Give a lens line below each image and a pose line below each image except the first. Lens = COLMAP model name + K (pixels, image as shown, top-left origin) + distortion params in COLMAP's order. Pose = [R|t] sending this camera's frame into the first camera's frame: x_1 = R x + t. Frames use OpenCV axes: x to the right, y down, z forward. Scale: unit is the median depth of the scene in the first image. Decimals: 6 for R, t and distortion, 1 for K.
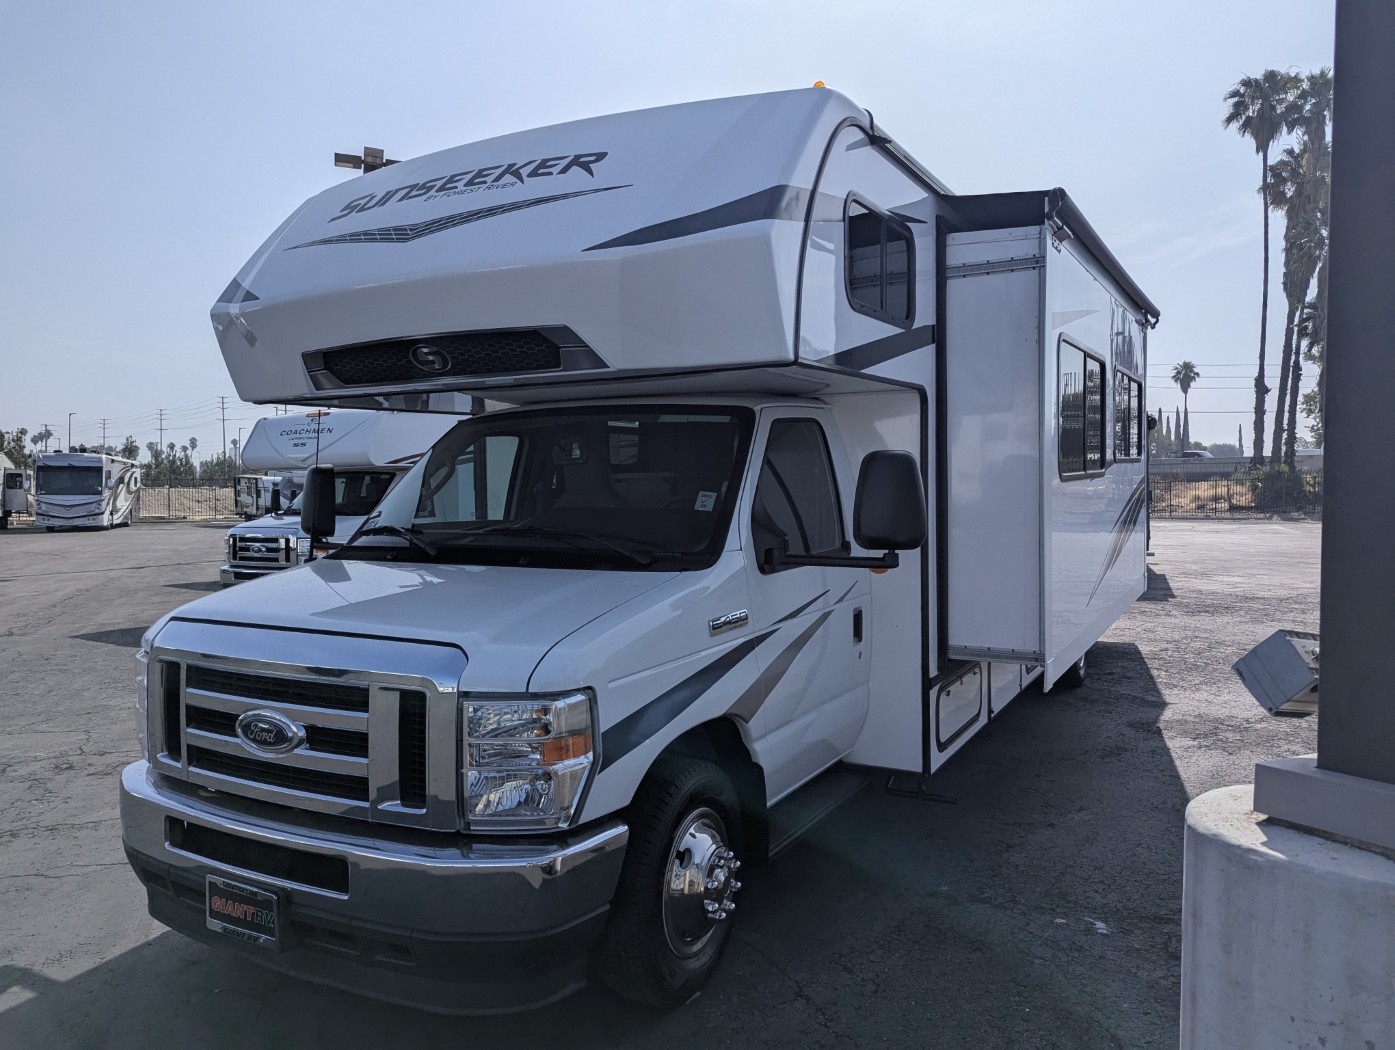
lens RADIAL K [[986.8, 0, 701.8], [0, 986.8, 504.9], [0, 0, 1]] dist [0.060489, -0.053901]
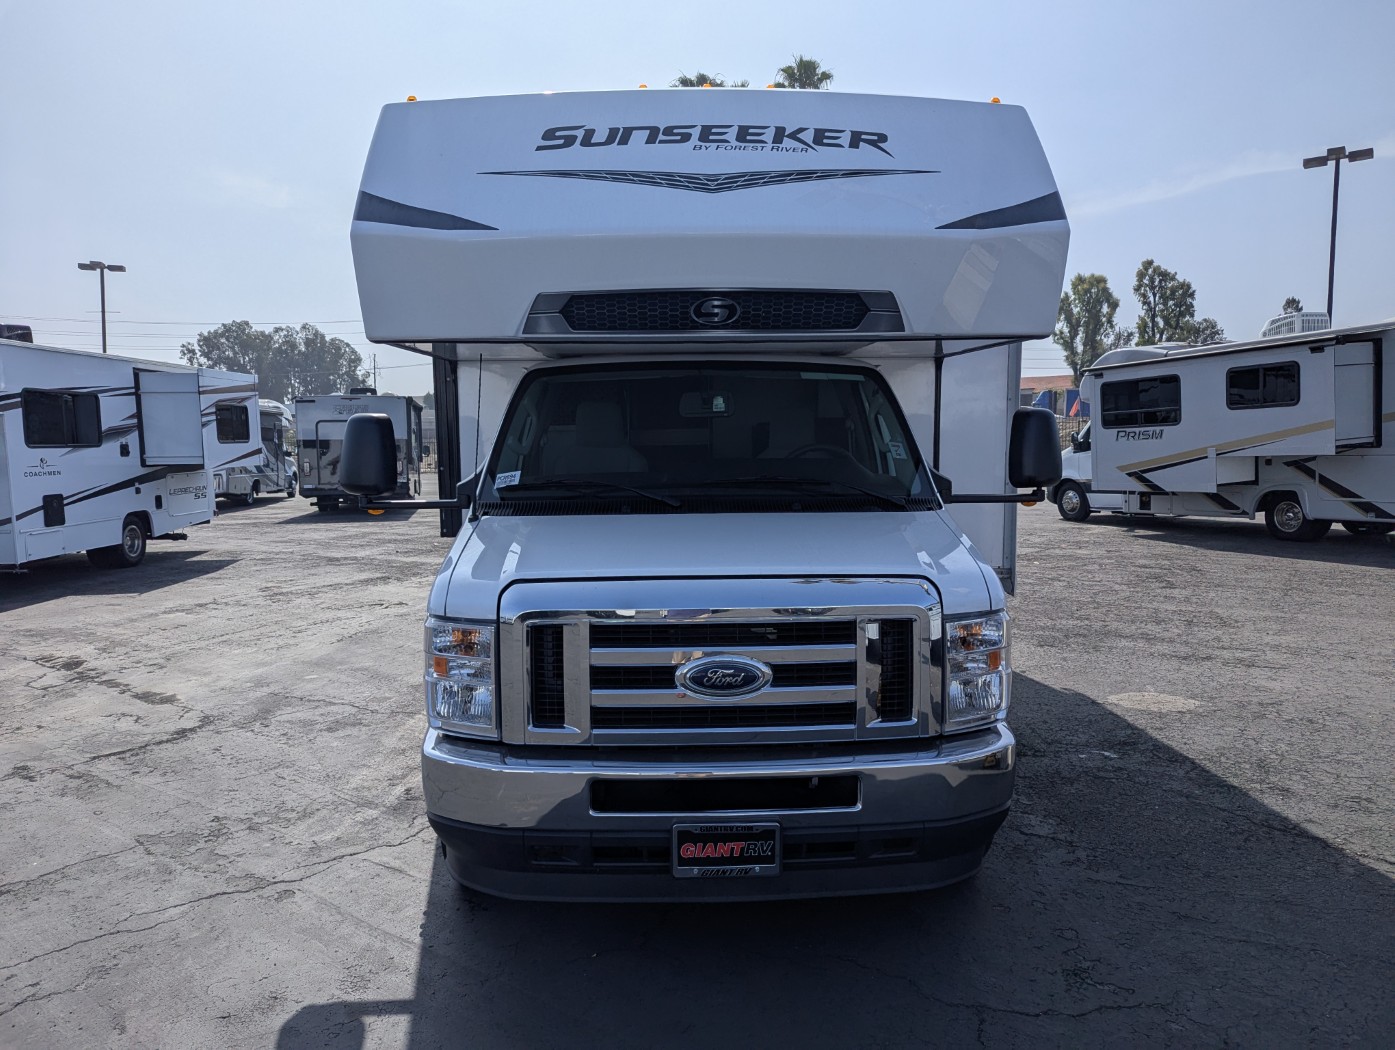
lens RADIAL K [[994.1, 0, 699.2], [0, 994.1, 522.3], [0, 0, 1]] dist [0.057795, -0.058904]
pose [[0.852649, -0.044235, 0.520609, -0.950778], [0.011928, 0.997798, 0.065245, 0.001756], [-0.522348, -0.049421, 0.851299, 0.147289]]
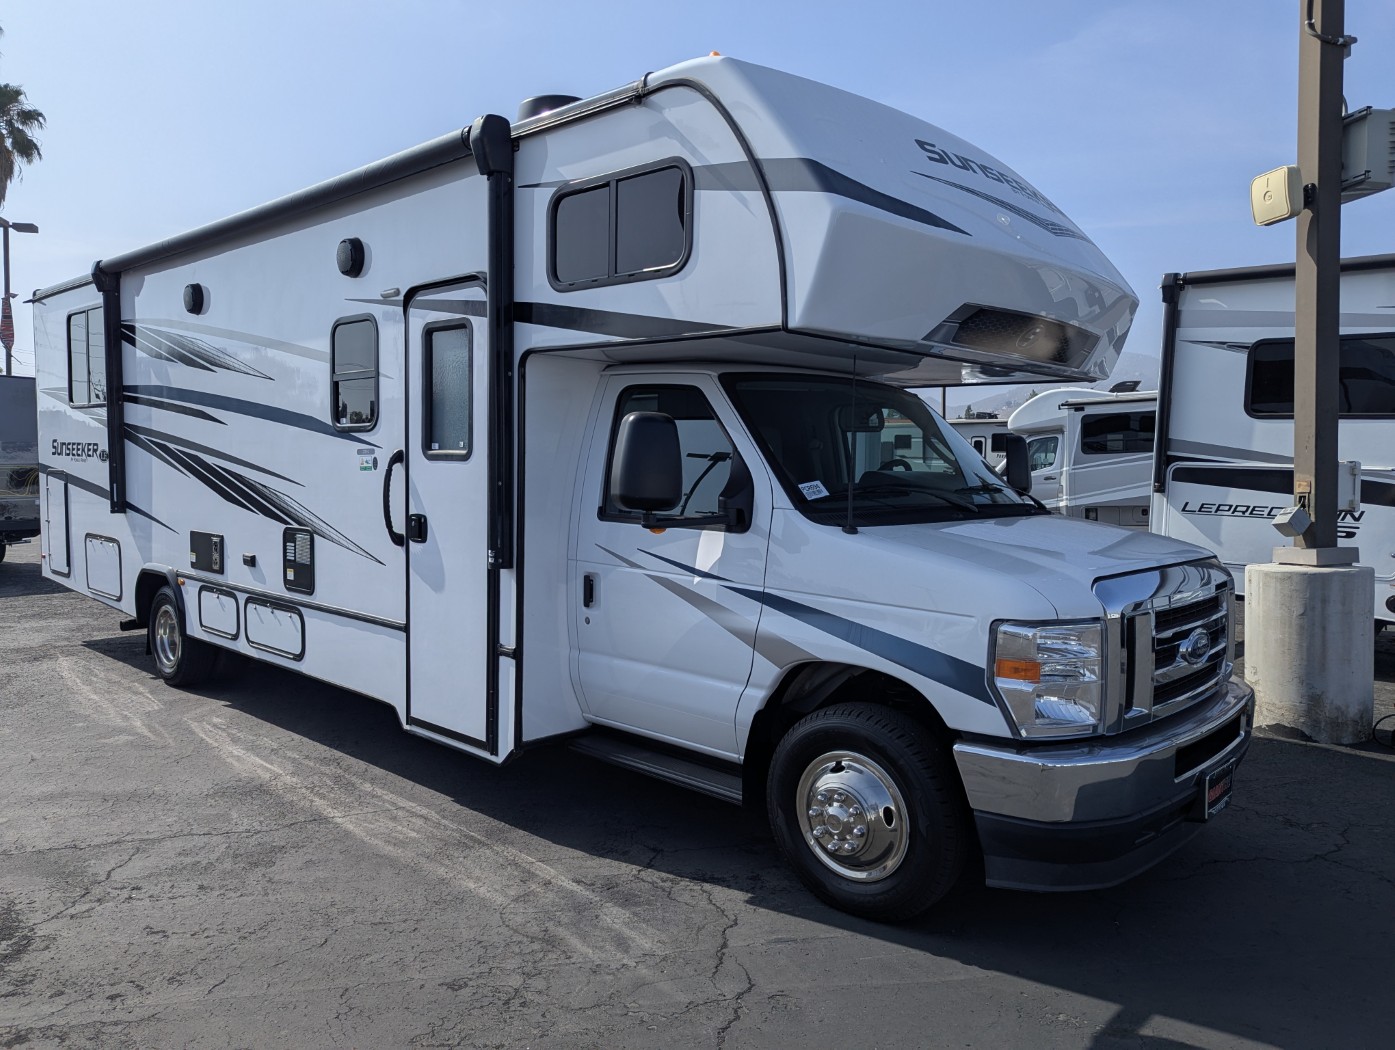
lens RADIAL K [[994.1, 0, 699.2], [0, 994.1, 522.3], [0, 0, 1]] dist [0.057795, -0.058904]
pose [[0.245478, -0.051774, 0.968019, -1.714411], [0.015945, 0.998653, 0.049369, 0.002772], [-0.969271, 0.003316, 0.245972, 1.249493]]
